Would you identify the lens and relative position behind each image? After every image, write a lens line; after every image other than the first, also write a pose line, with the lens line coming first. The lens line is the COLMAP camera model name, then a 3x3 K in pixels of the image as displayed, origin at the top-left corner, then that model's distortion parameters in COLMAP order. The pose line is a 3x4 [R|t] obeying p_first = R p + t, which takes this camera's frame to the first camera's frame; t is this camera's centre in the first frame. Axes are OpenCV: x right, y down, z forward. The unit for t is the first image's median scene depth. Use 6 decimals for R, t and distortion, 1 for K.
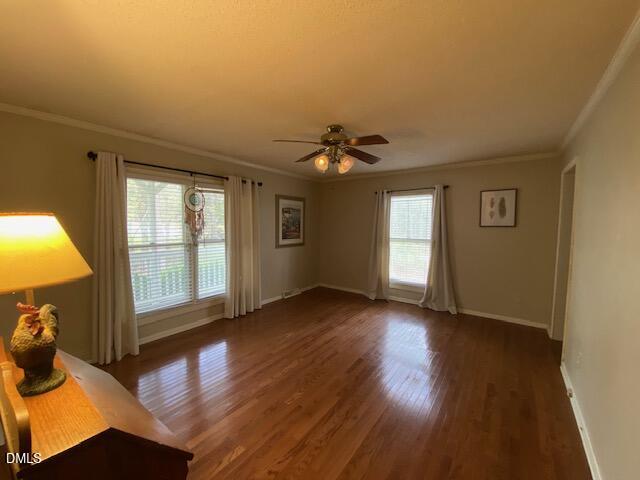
lens RADIAL K [[257.6, 0, 320.0], [0, 257.6, 240.0], [0, 0, 1]] dist [0.013467, -0.015719]
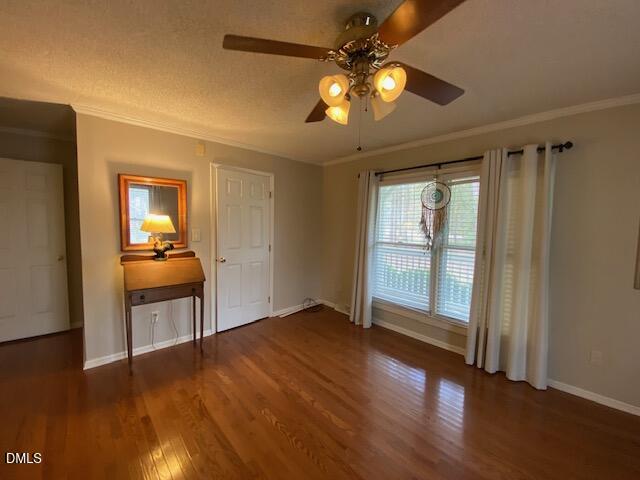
lens RADIAL K [[257.6, 0, 320.0], [0, 257.6, 240.0], [0, 0, 1]] dist [0.013467, -0.015719]
pose [[-0.196454, 0.049133, -0.979281, 0.425871], [-0.085355, 0.994095, 0.066999, -0.034807], [0.976791, 0.096749, -0.191101, 0.782594]]
